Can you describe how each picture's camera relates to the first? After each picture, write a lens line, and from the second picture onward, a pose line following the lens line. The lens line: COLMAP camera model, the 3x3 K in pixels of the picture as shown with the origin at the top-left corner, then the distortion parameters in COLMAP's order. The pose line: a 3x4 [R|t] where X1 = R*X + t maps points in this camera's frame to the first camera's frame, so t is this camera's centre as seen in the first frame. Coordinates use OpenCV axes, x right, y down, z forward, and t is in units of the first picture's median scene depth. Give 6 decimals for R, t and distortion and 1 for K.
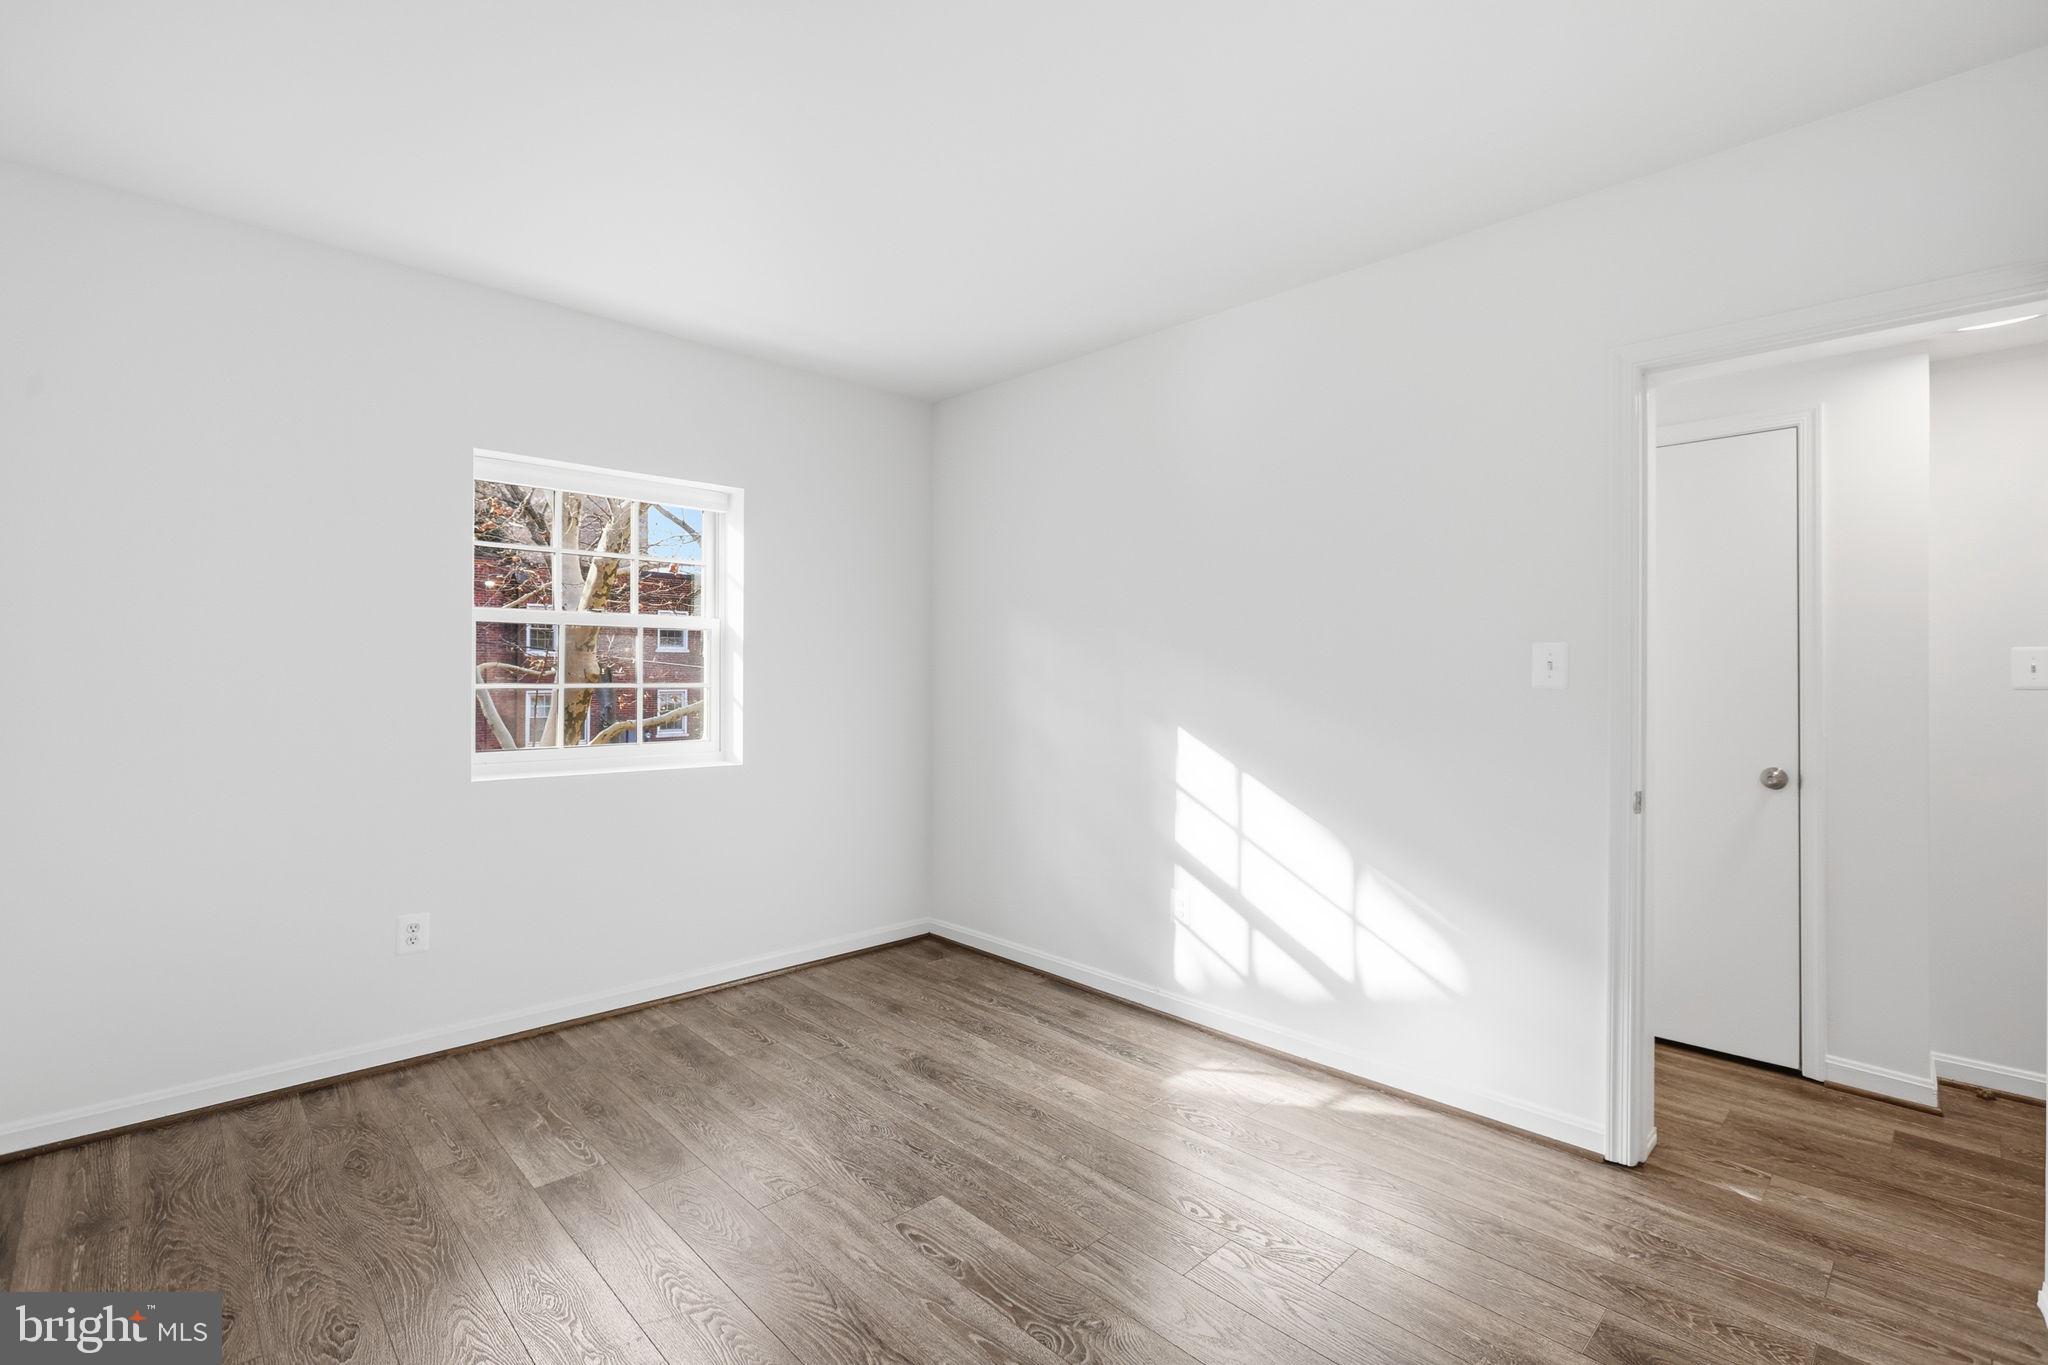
lens RADIAL K [[912.8, 0, 1029.0], [0, 912.8, 673.5], [0, 0, 1]] dist [-0.001210, 0.000330]
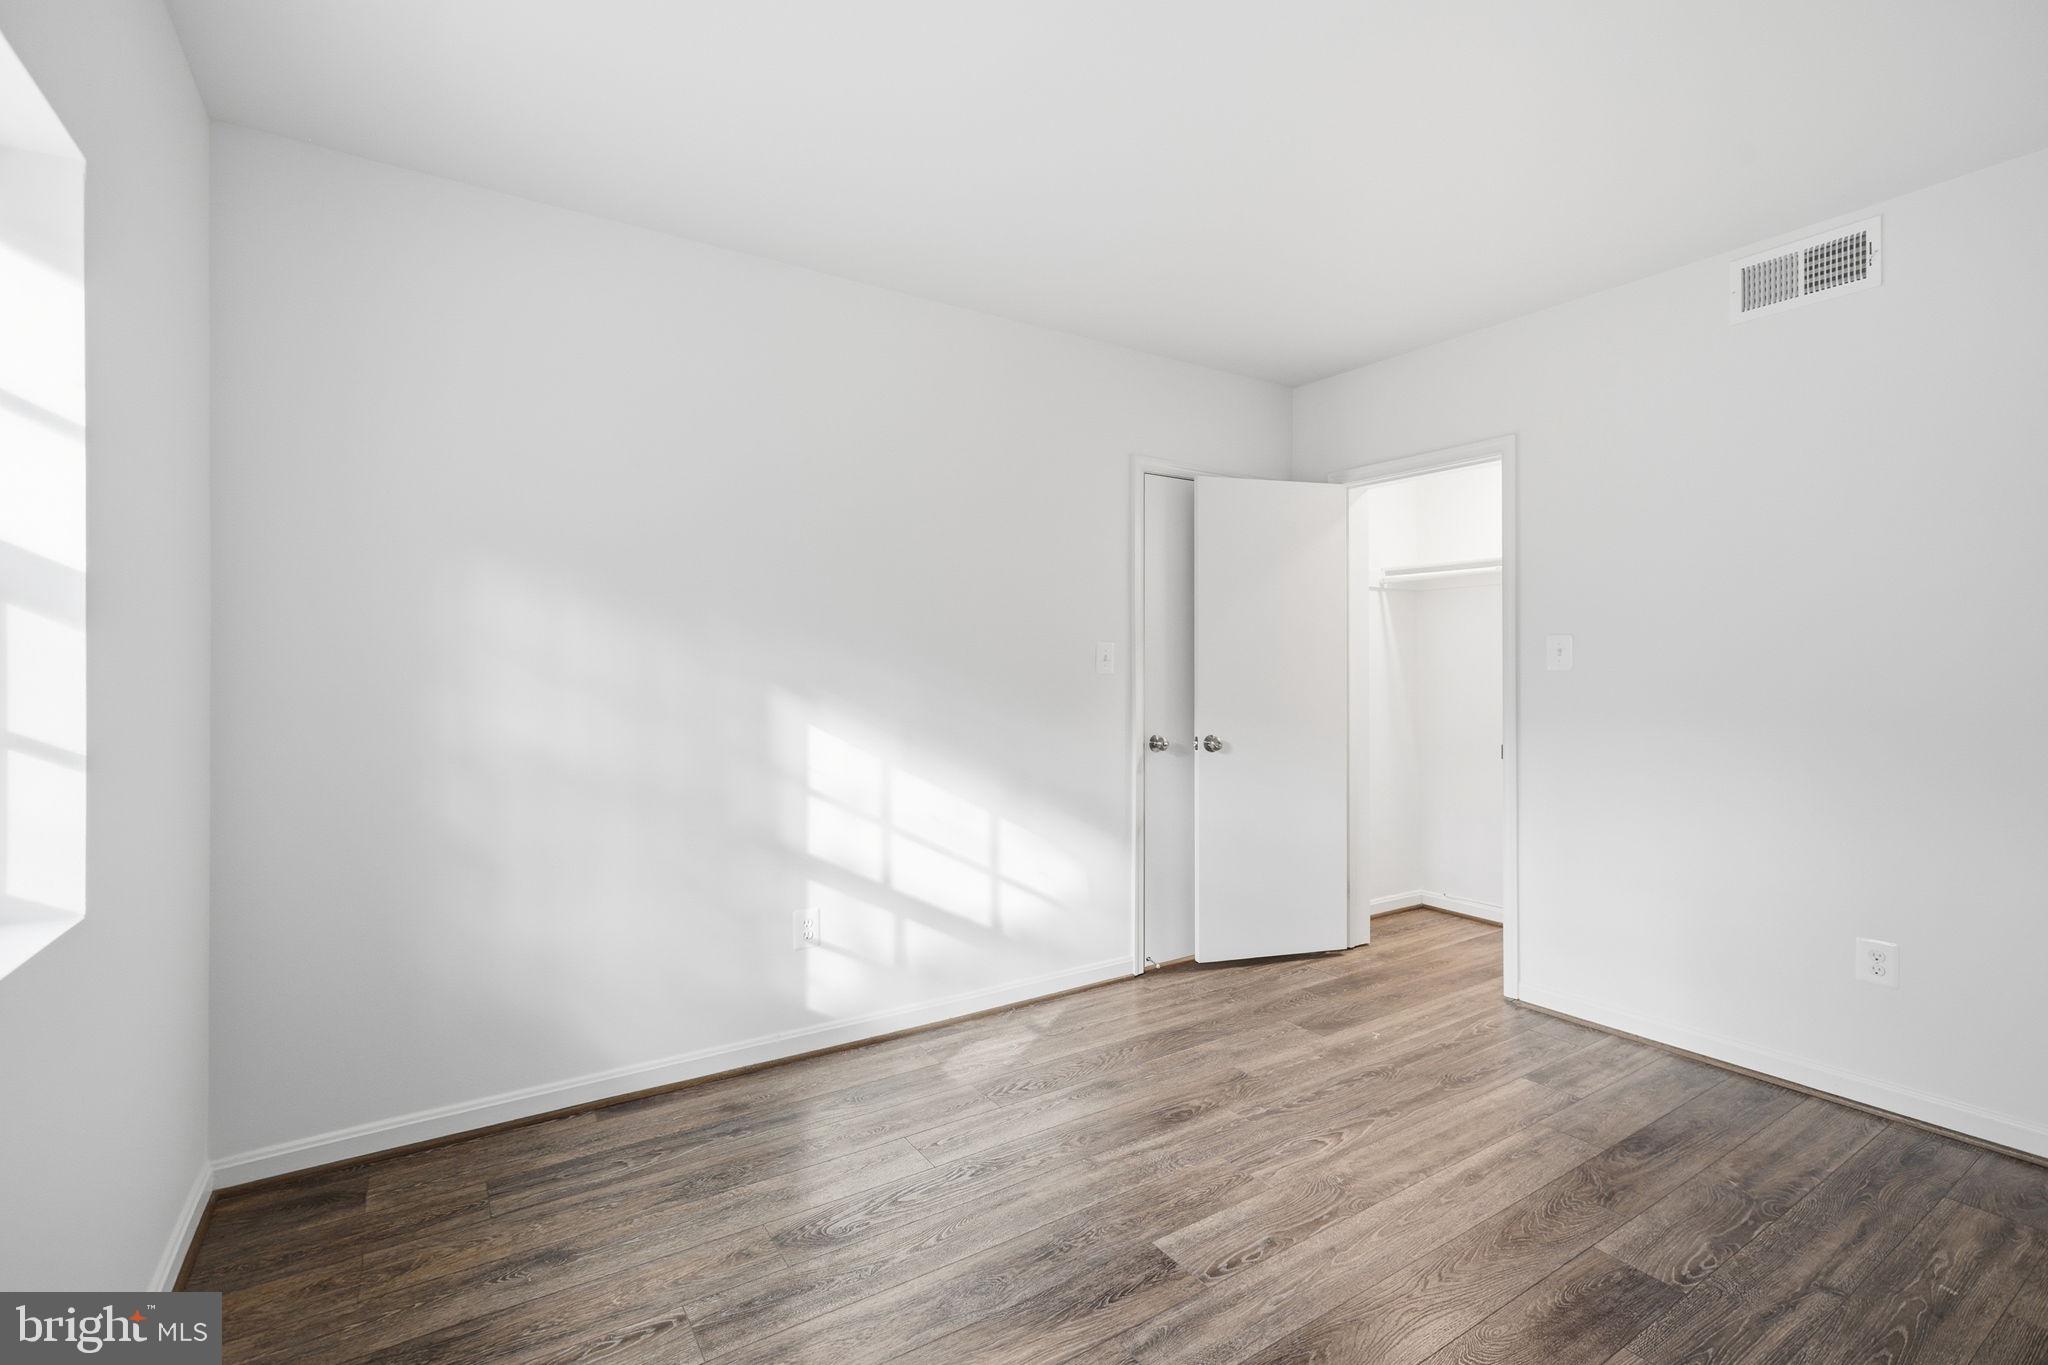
lens RADIAL K [[912.8, 0, 1029.0], [0, 912.8, 673.5], [0, 0, 1]] dist [-0.001210, 0.000330]
pose [[0.188752, -0.007924, 0.981993, -0.714954], [-0.003308, 0.999957, 0.008705, 0.004333], [-0.982019, -0.004892, 0.188718, 0.685993]]
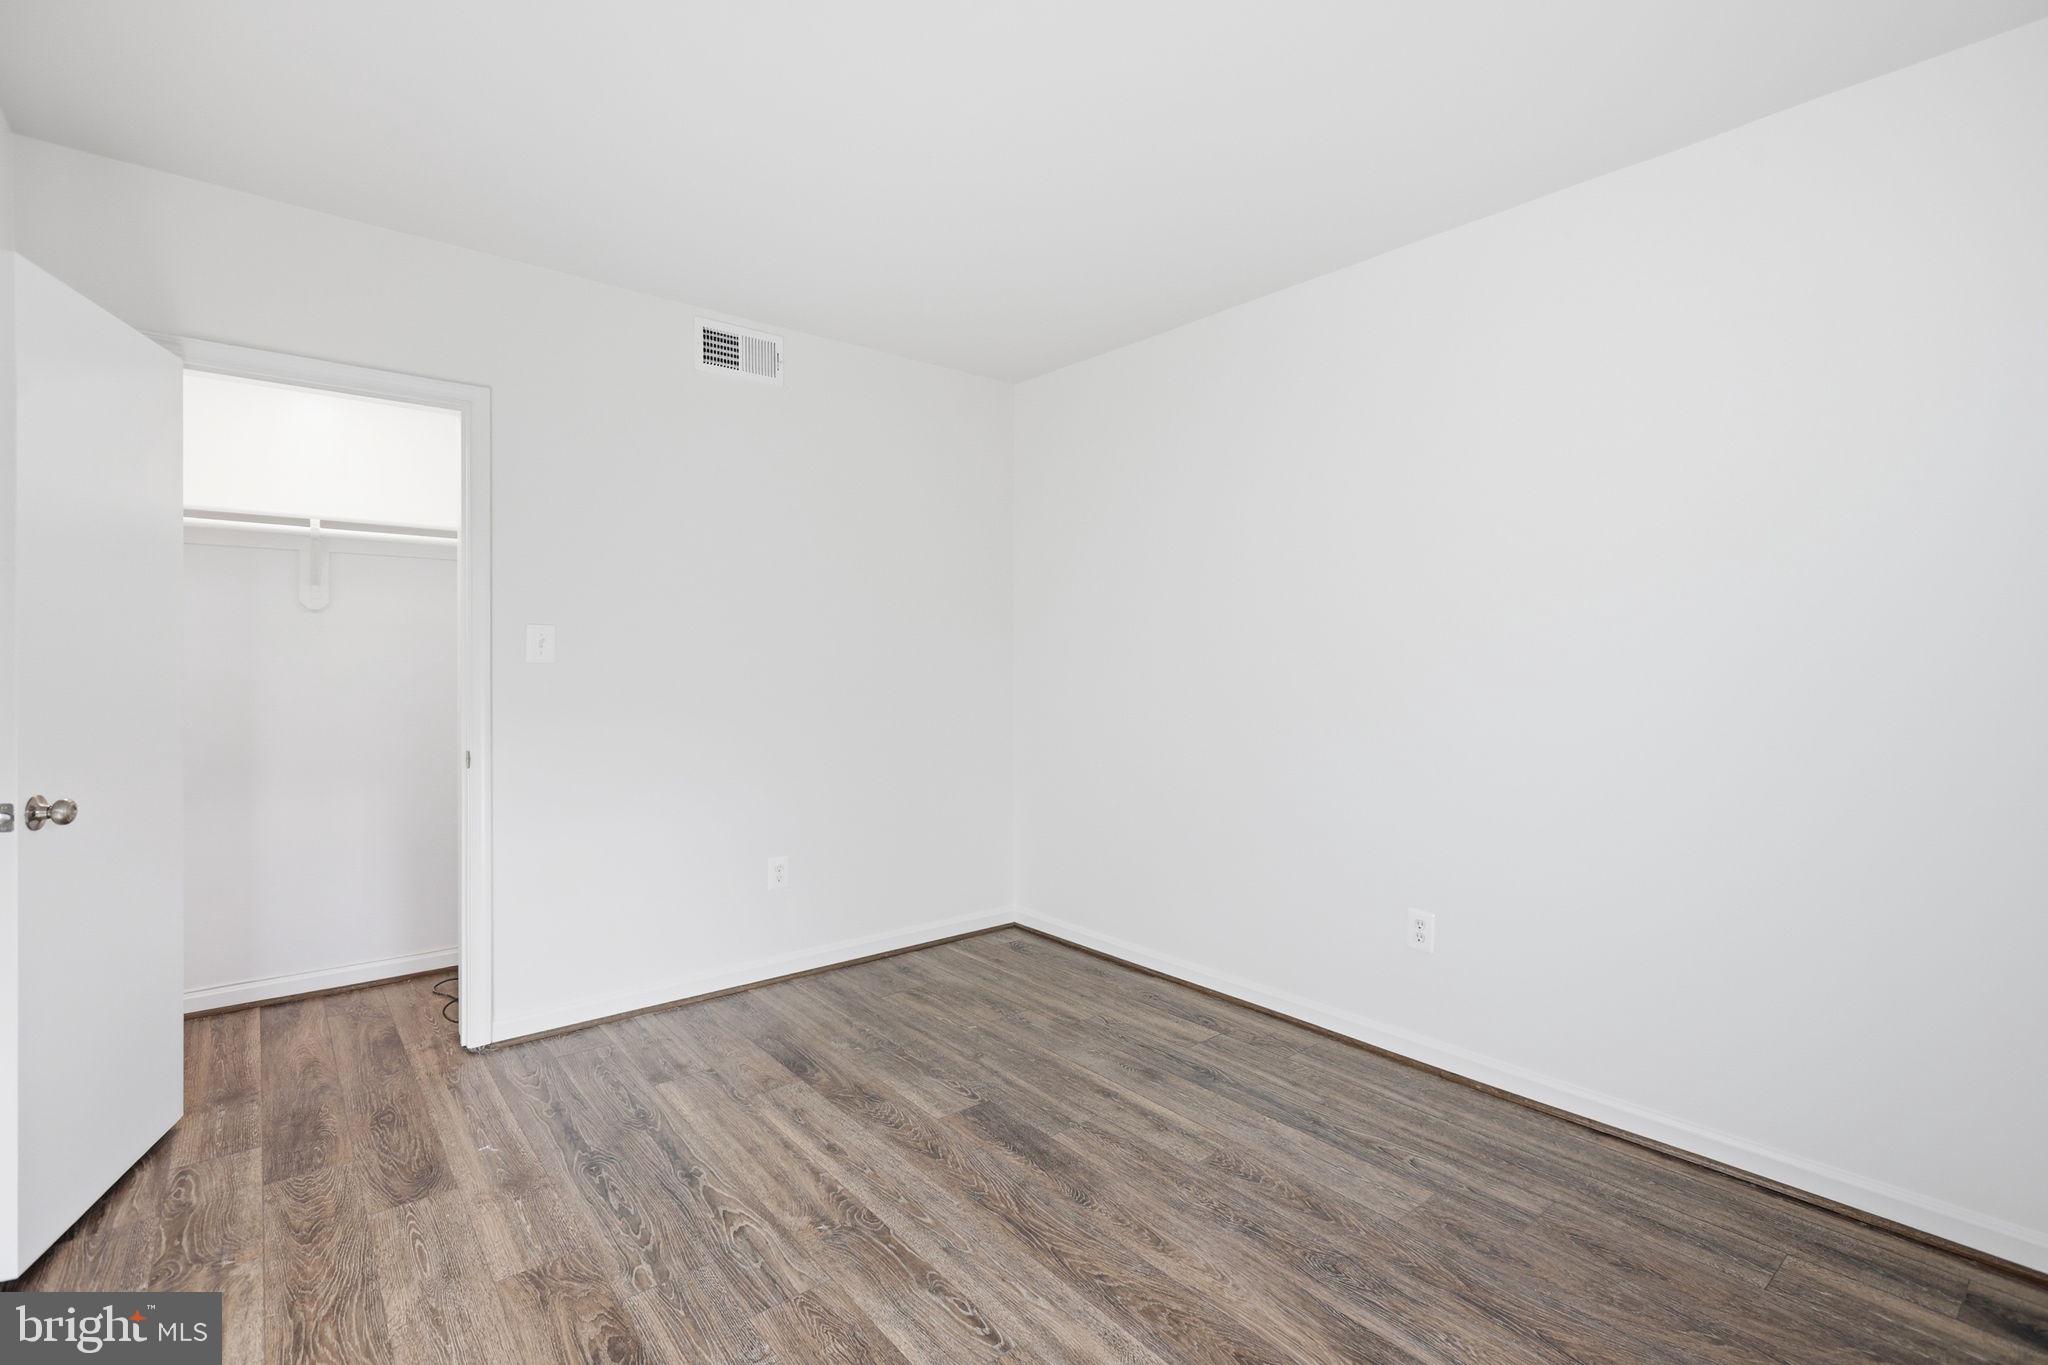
lens RADIAL K [[912.8, 0, 1029.0], [0, 912.8, 673.5], [0, 0, 1]] dist [-0.001210, 0.000330]
pose [[-0.996790, -0.007828, 0.079683, -0.156268], [-0.007323, 0.999951, 0.006628, 0.008630], [-0.079731, 0.006023, -0.996798, 1.218199]]
